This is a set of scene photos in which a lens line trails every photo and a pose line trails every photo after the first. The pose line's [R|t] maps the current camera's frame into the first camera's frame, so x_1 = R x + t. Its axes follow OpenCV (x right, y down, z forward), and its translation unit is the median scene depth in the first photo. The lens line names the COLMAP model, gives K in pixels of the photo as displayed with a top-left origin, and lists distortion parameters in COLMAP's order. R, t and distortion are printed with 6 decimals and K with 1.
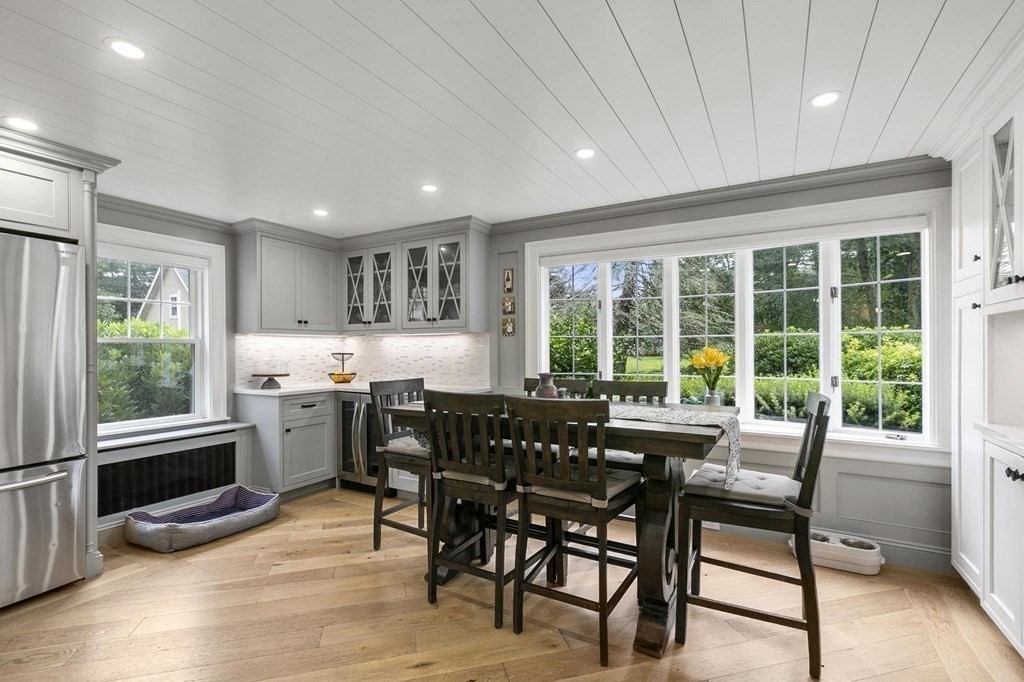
lens RADIAL K [[461.0, 0, 511.9], [0, 461.0, 346.7], [0, 0, 1]] dist [0.004644, -0.000562]
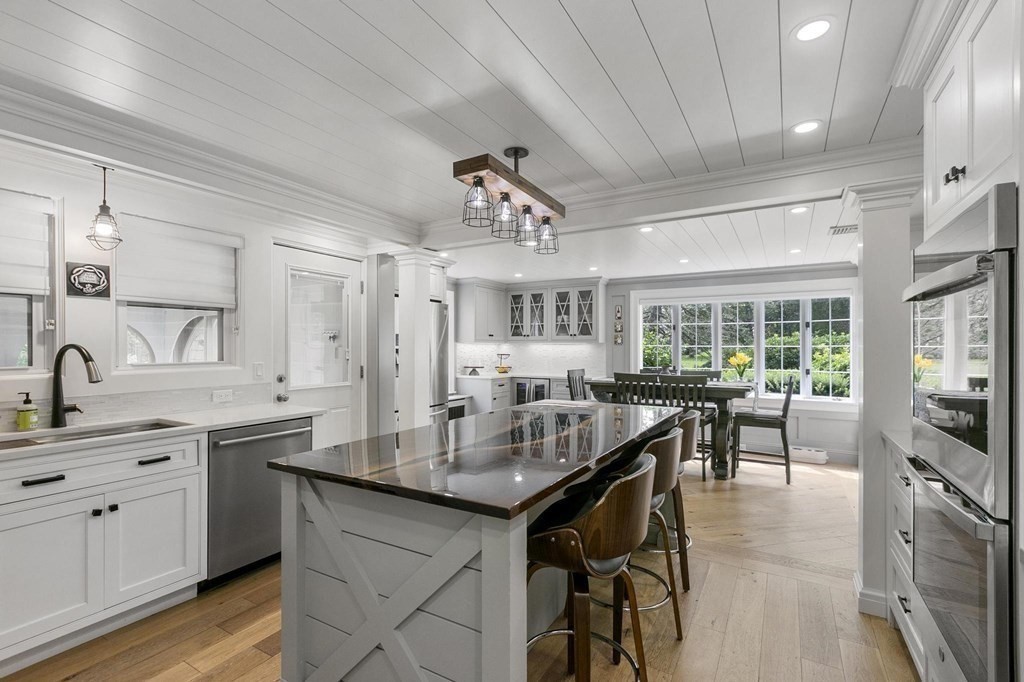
lens RADIAL K [[461.0, 0, 515.9], [0, 461.0, 342.7], [0, 0, 1]] dist [0.004644, -0.000562]
pose [[0.999896, 0.007086, -0.012577, -0.373109], [-0.007156, 0.999959, -0.005525, -0.020293], [0.012538, 0.005615, 0.999906, -0.714771]]
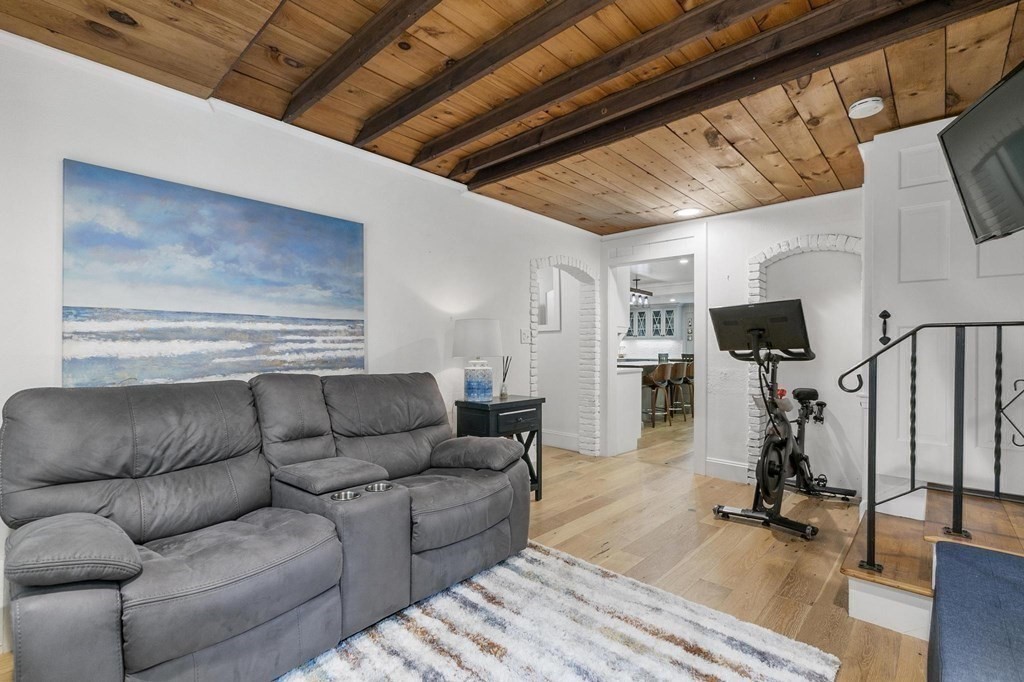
lens RADIAL K [[461.0, 0, 515.6], [0, 461.0, 346.4], [0, 0, 1]] dist [0.004644, -0.000562]
pose [[0.973779, 0.001840, -0.227490, -0.437557], [-0.001941, 0.999998, -0.000224, 0.016728], [0.227489, 0.000660, 0.973780, -2.218307]]
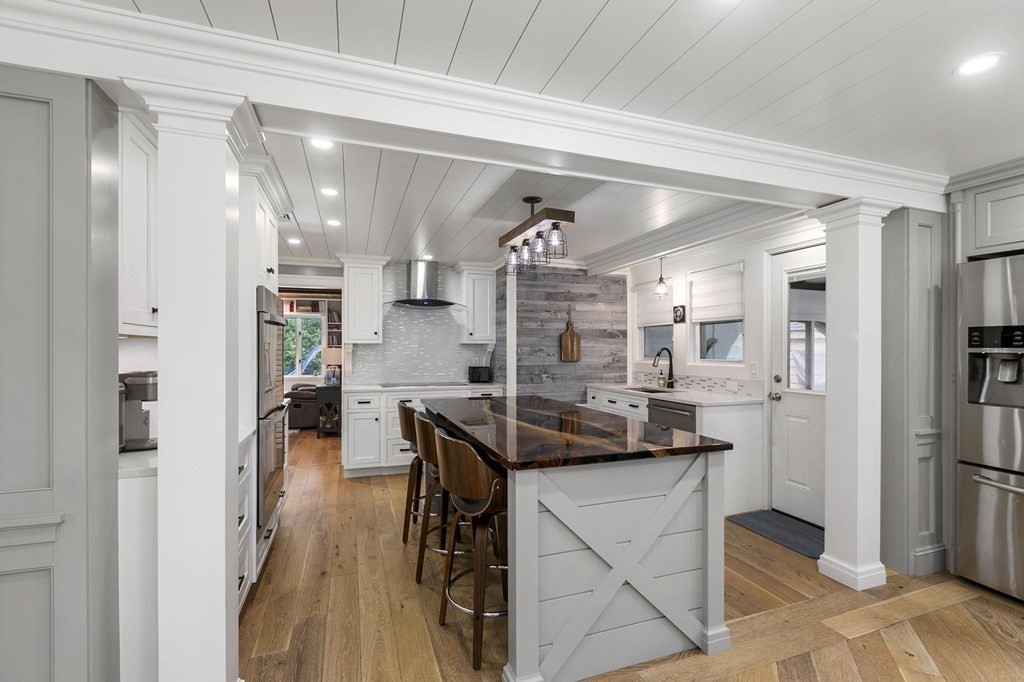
lens RADIAL K [[461.0, 0, 517.5], [0, 461.0, 343.6], [0, 0, 1]] dist [0.004644, -0.000562]
pose [[-0.645200, -0.002623, -0.764009, 0.287890], [0.003982, 0.999969, -0.006796, -0.021554], [0.764003, -0.007427, -0.645170, 0.468864]]
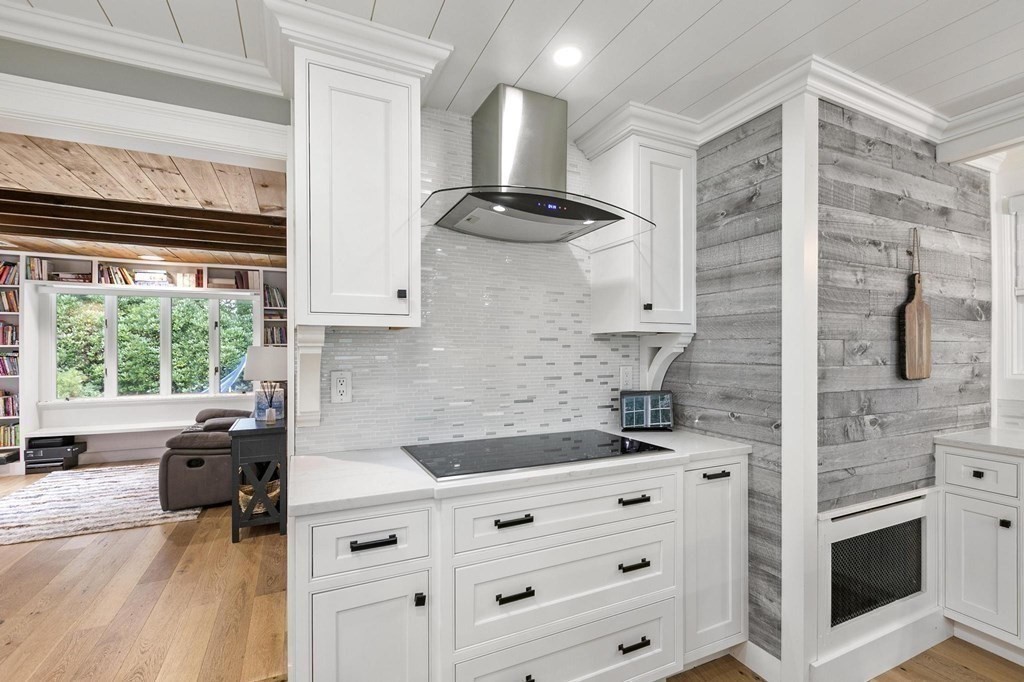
lens RADIAL K [[461.0, 0, 519.9], [0, 461.0, 350.9], [0, 0, 1]] dist [0.004644, -0.000562]
pose [[-0.564596, 0.005860, -0.825347, -0.209686], [0.003582, 0.999983, 0.004650, -0.012619], [0.825360, -0.000331, -0.564607, -0.427719]]
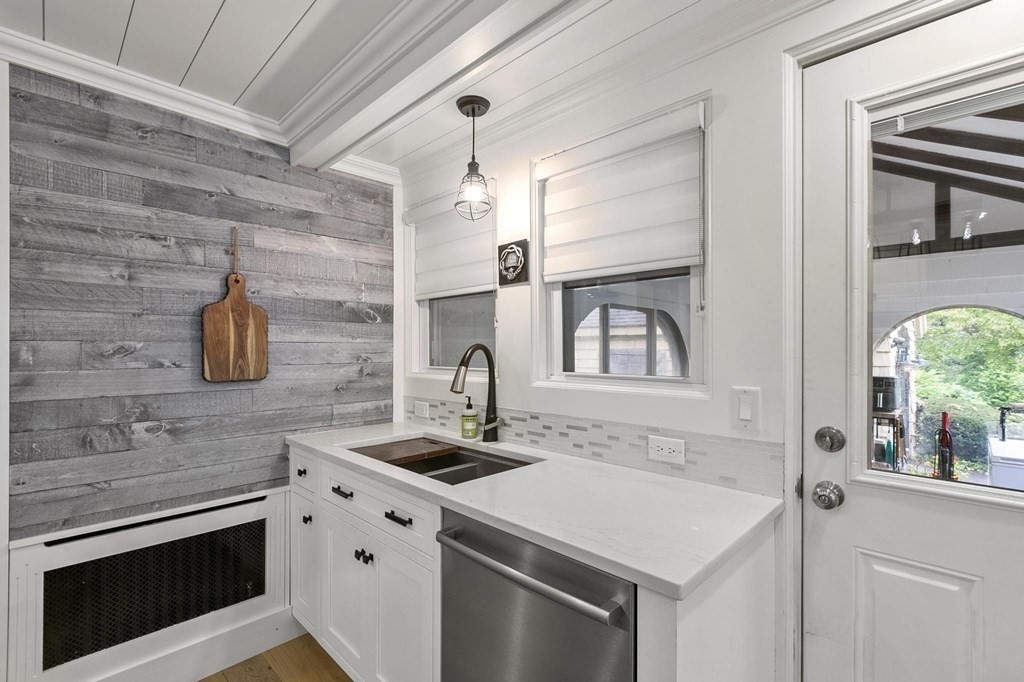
lens RADIAL K [[461.0, 0, 515.0], [0, 461.0, 345.5], [0, 0, 1]] dist [0.004644, -0.000562]
pose [[-0.251165, 0.002743, -0.967940, -0.494530], [0.002088, 0.999995, 0.002292, -0.016871], [0.967942, -0.001445, -0.251169, 0.109435]]
